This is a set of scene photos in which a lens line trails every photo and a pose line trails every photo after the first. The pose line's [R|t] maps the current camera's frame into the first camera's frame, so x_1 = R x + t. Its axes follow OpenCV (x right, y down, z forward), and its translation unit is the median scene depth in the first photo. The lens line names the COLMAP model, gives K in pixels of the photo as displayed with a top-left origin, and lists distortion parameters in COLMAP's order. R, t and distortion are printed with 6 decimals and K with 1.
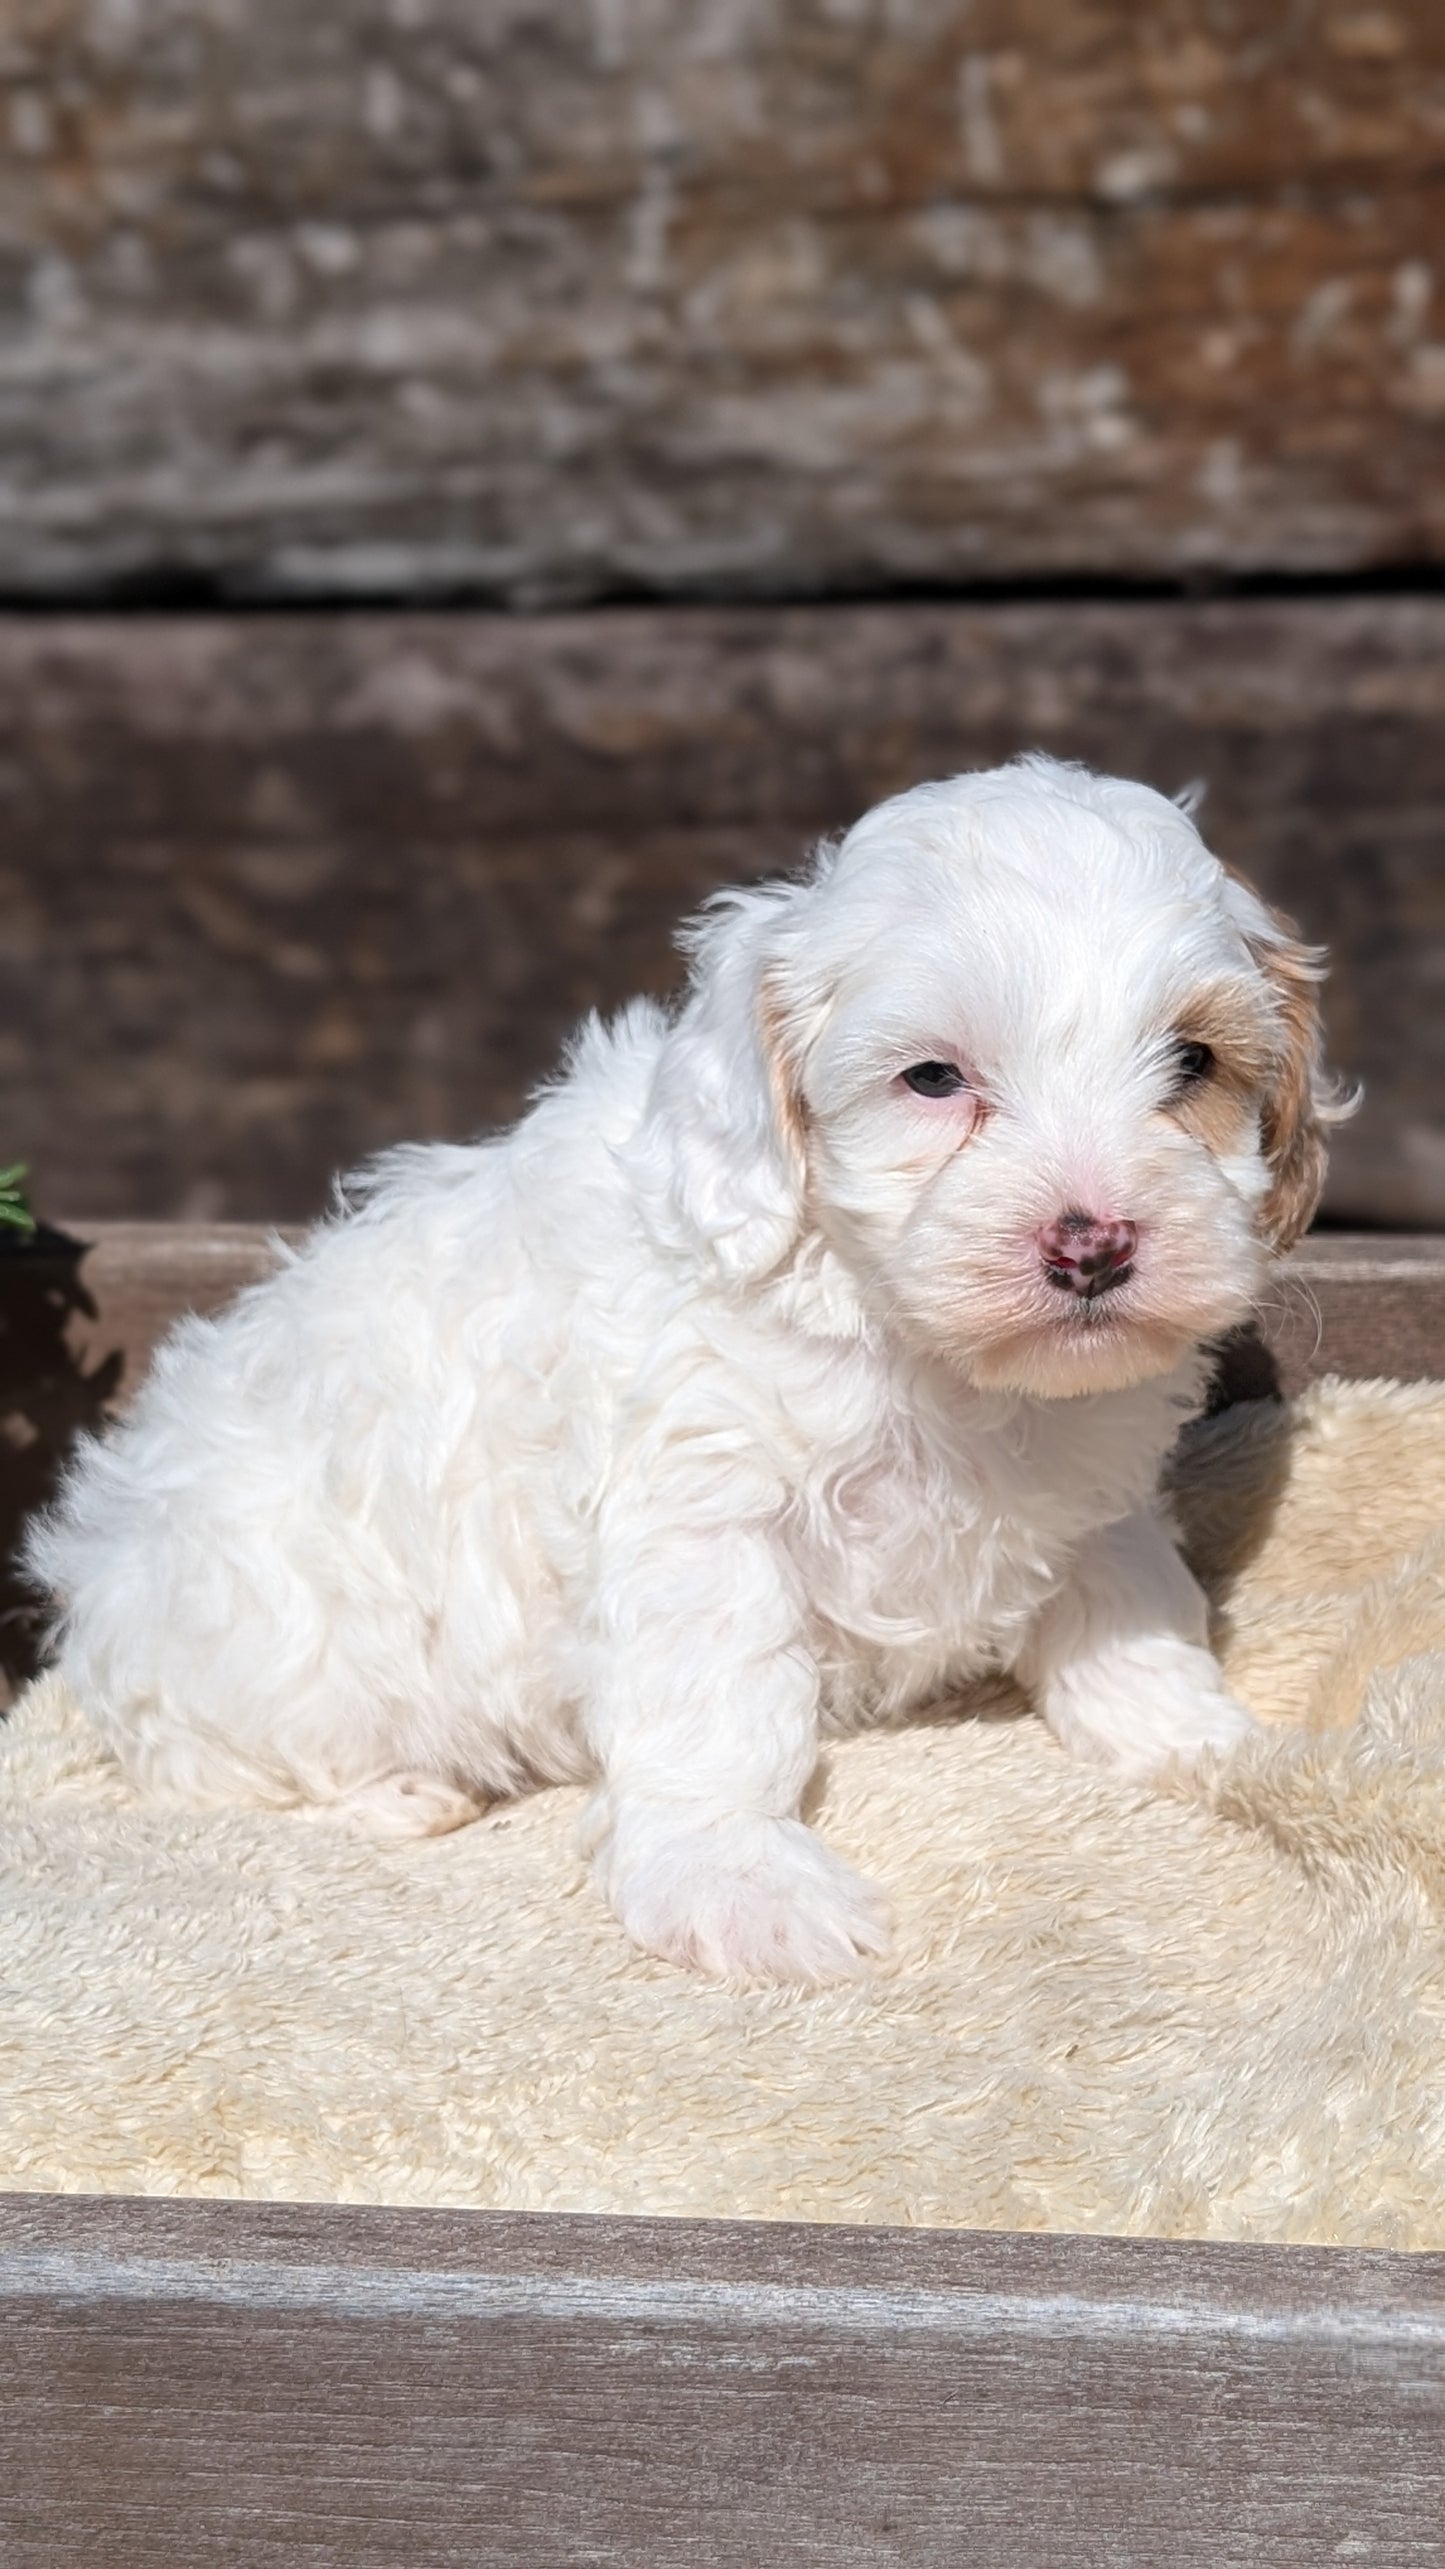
lens RADIAL K [[3815.8, 0, 732.2], [0, 3815.8, 1309.1], [0, 0, 1]] dist [0.040069, 0.000000]
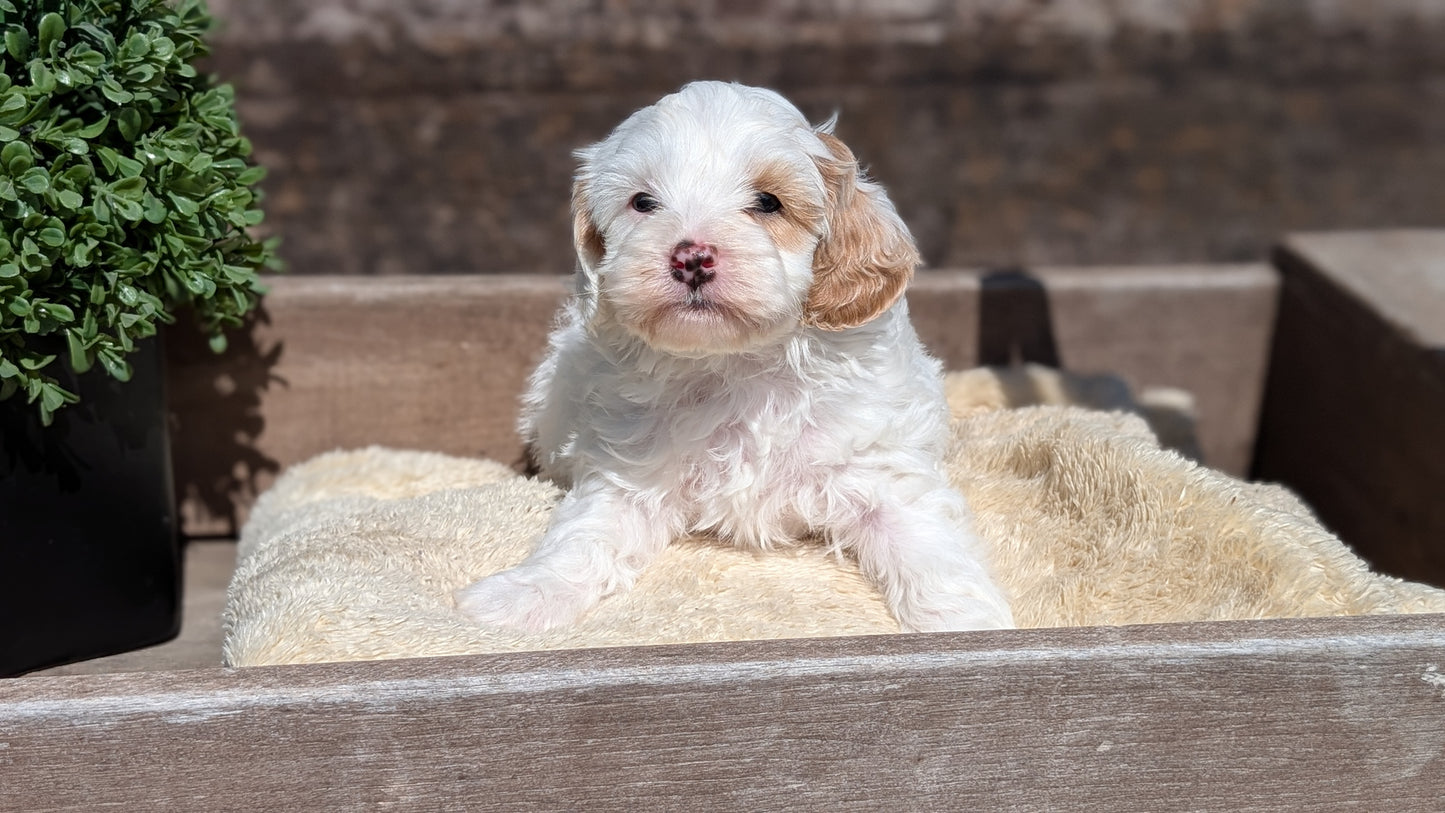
lens RADIAL K [[2146.3, 0, 773.0], [0, 2146.3, 393.3], [0, 0, 1]] dist [0.040069, 0.000000]
pose [[0.948844, -0.031019, 0.314218, -0.453459], [0.036271, 0.999283, -0.010879, 0.100669], [-0.313656, 0.021720, 0.949288, -0.242232]]
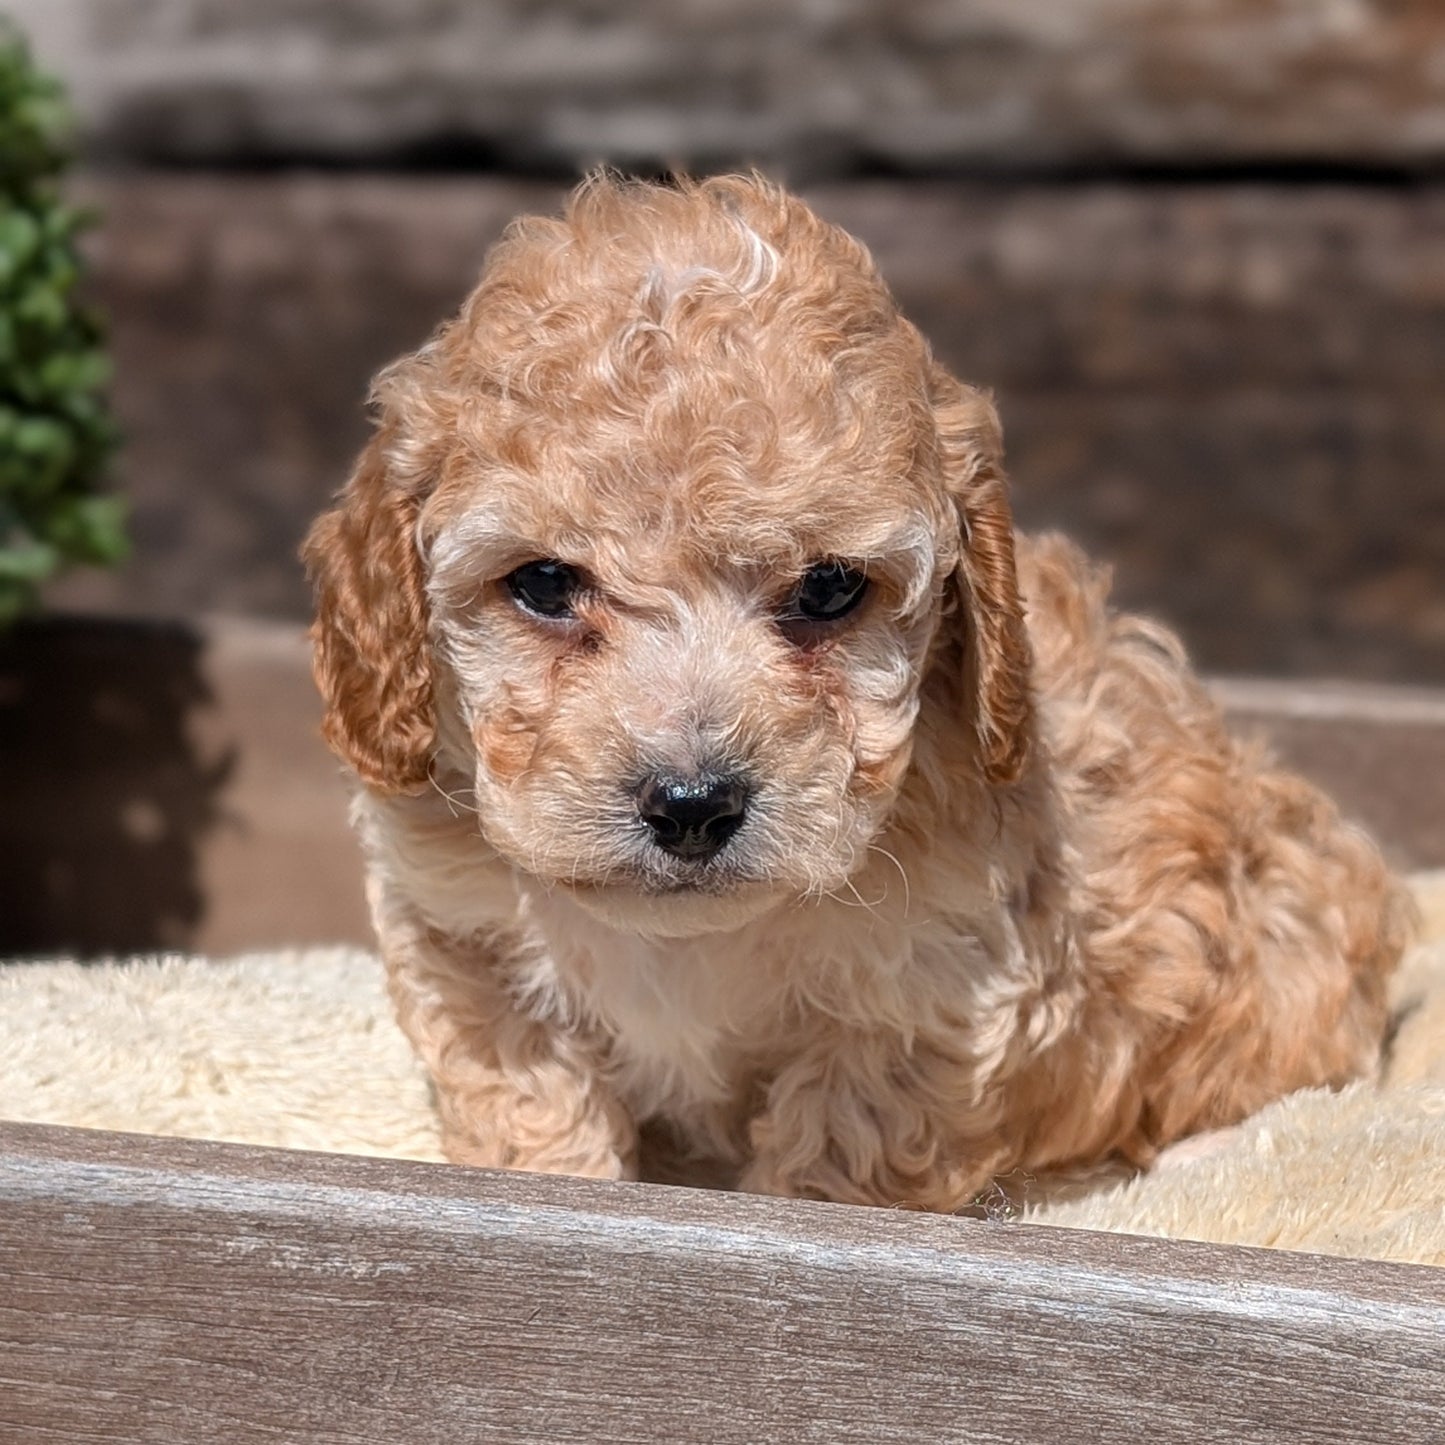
lens RADIAL K [[3862.5, 0, 673.0], [0, 3862.5, 948.9], [0, 0, 1]] dist [0.114733, 0.000000]
pose [[0.978398, 0.080550, -0.190392, 0.274680], [-0.102457, 0.988840, -0.108158, 0.285784], [0.179555, 0.125329, 0.975732, -0.019298]]
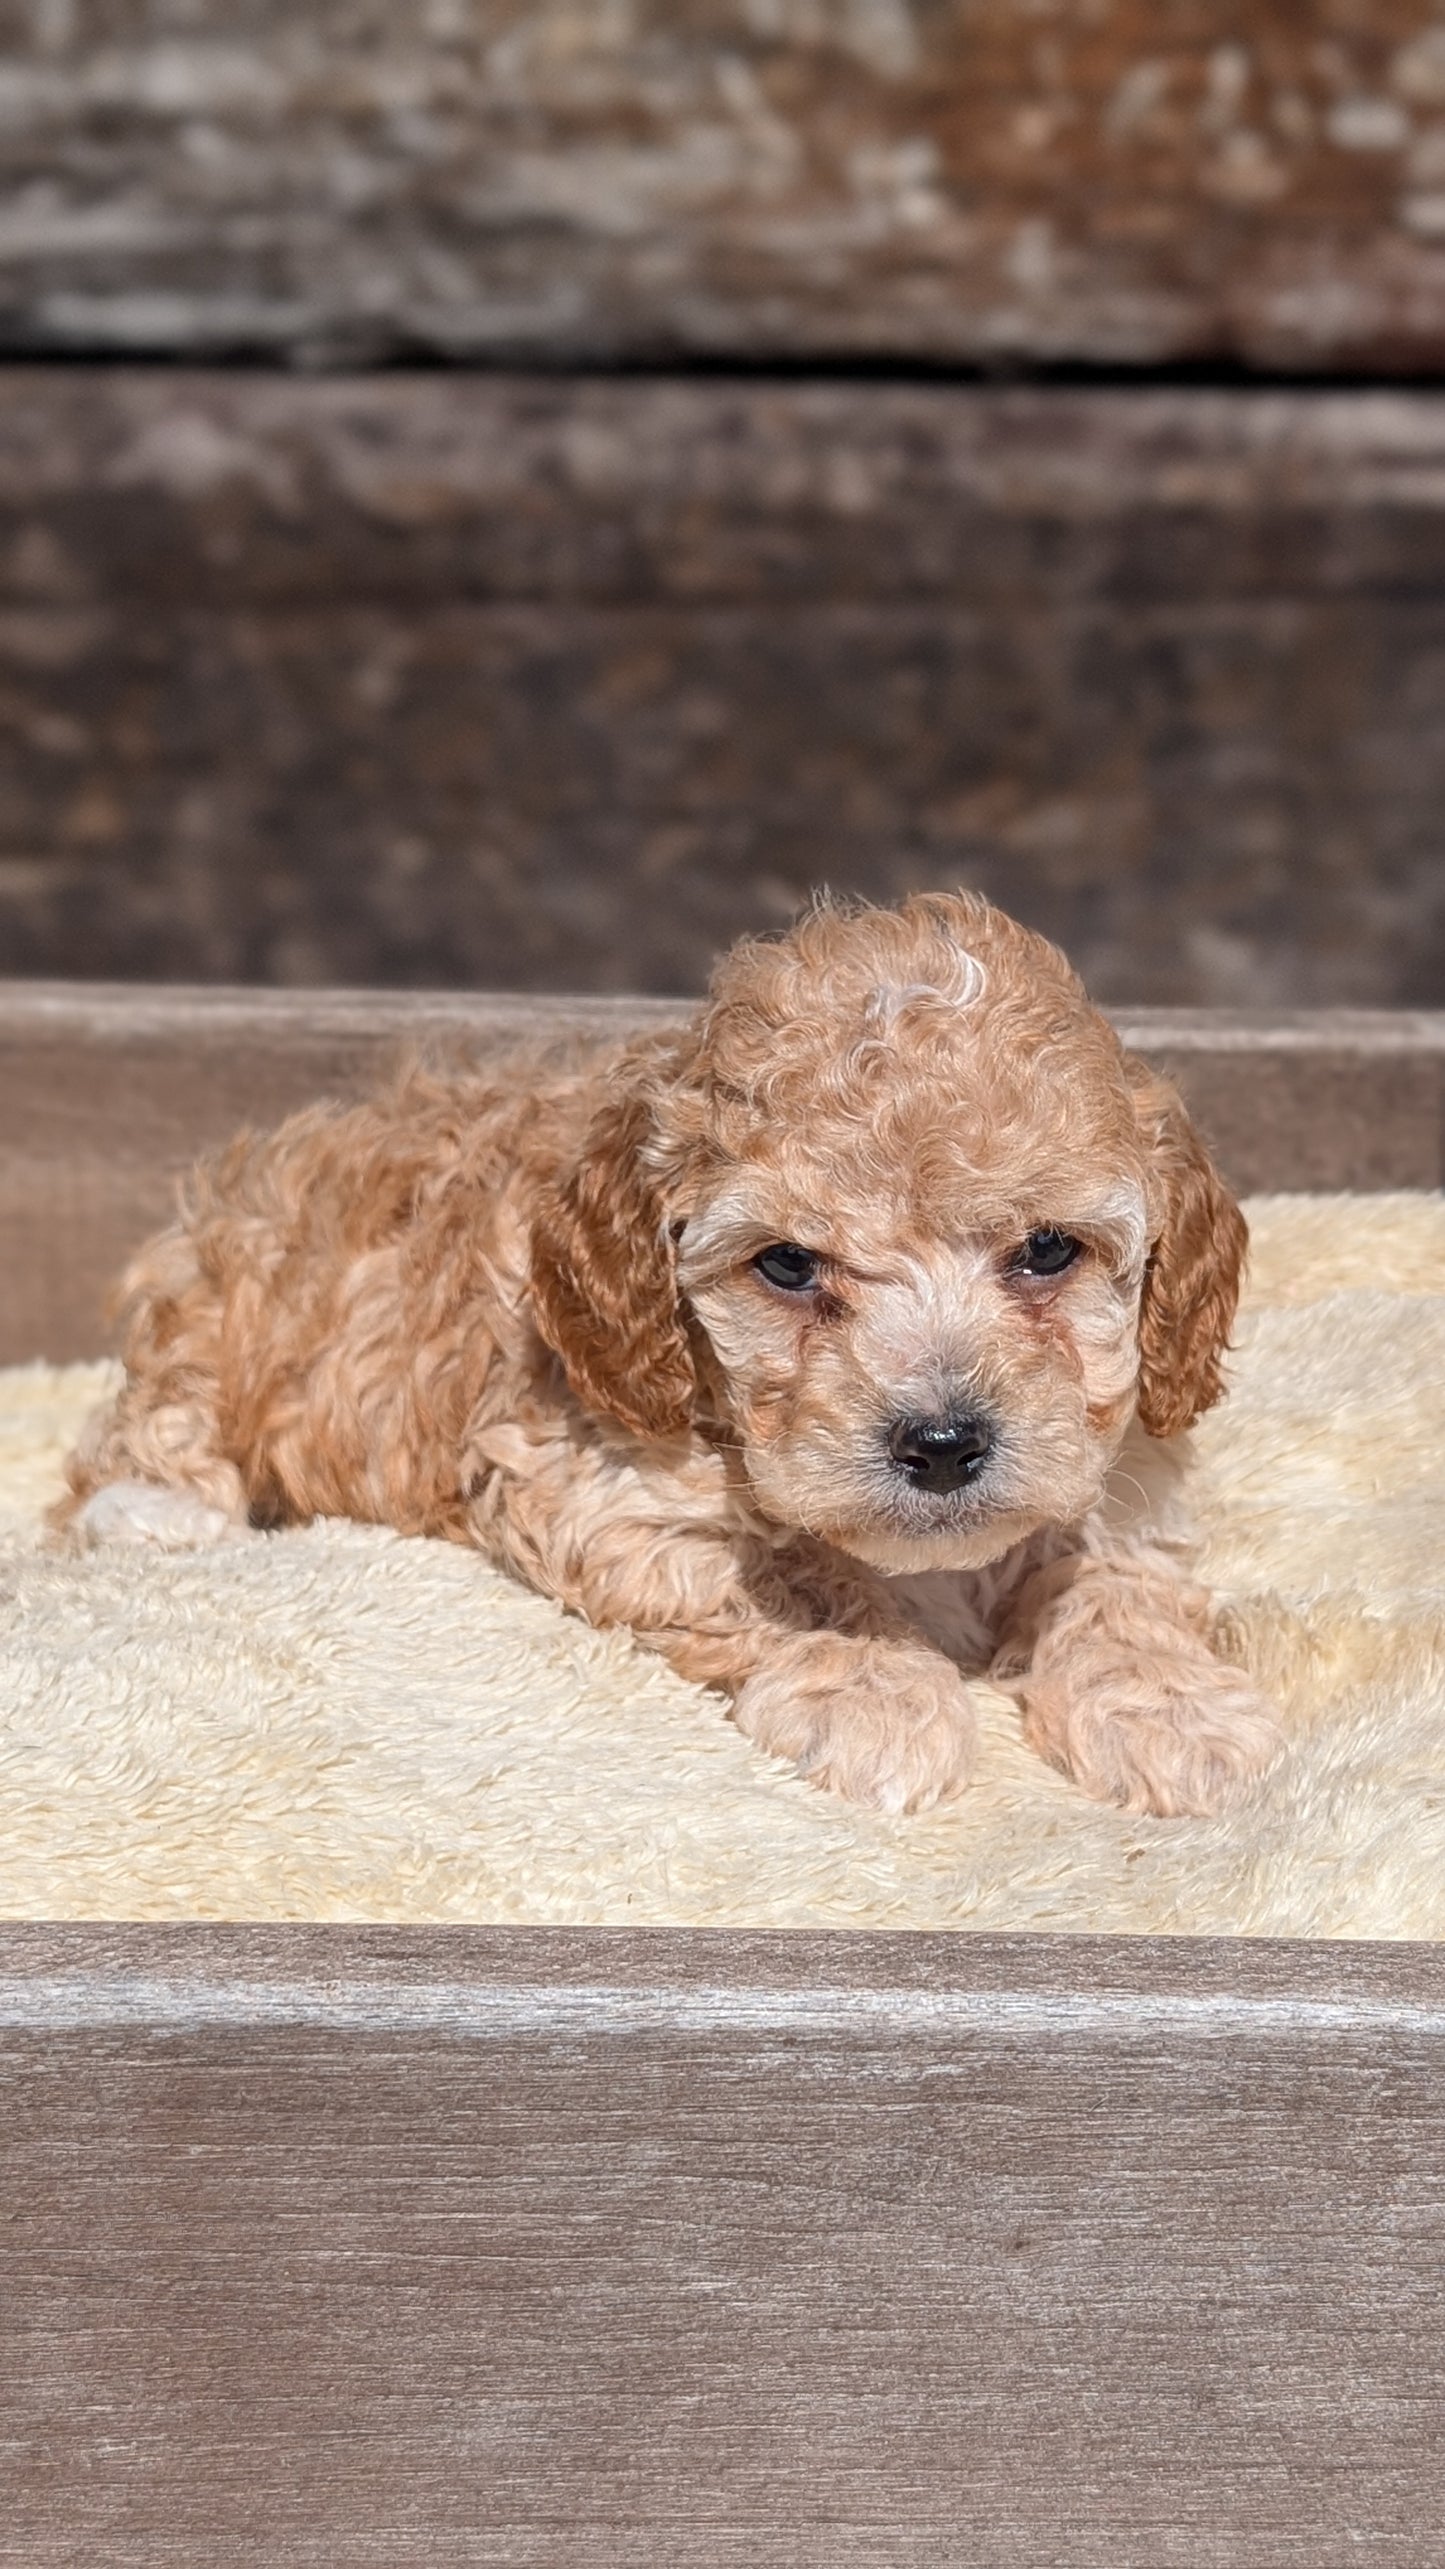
lens RADIAL K [[3815.8, 0, 750.7], [0, 3815.8, 1271.1], [0, 0, 1]] dist [0.040069, 0.000000]
pose [[0.989495, 0.005571, 0.144457, -0.165391], [-0.007641, 0.999876, 0.013781, 0.059354], [-0.144362, -0.014740, 0.989415, 0.058290]]
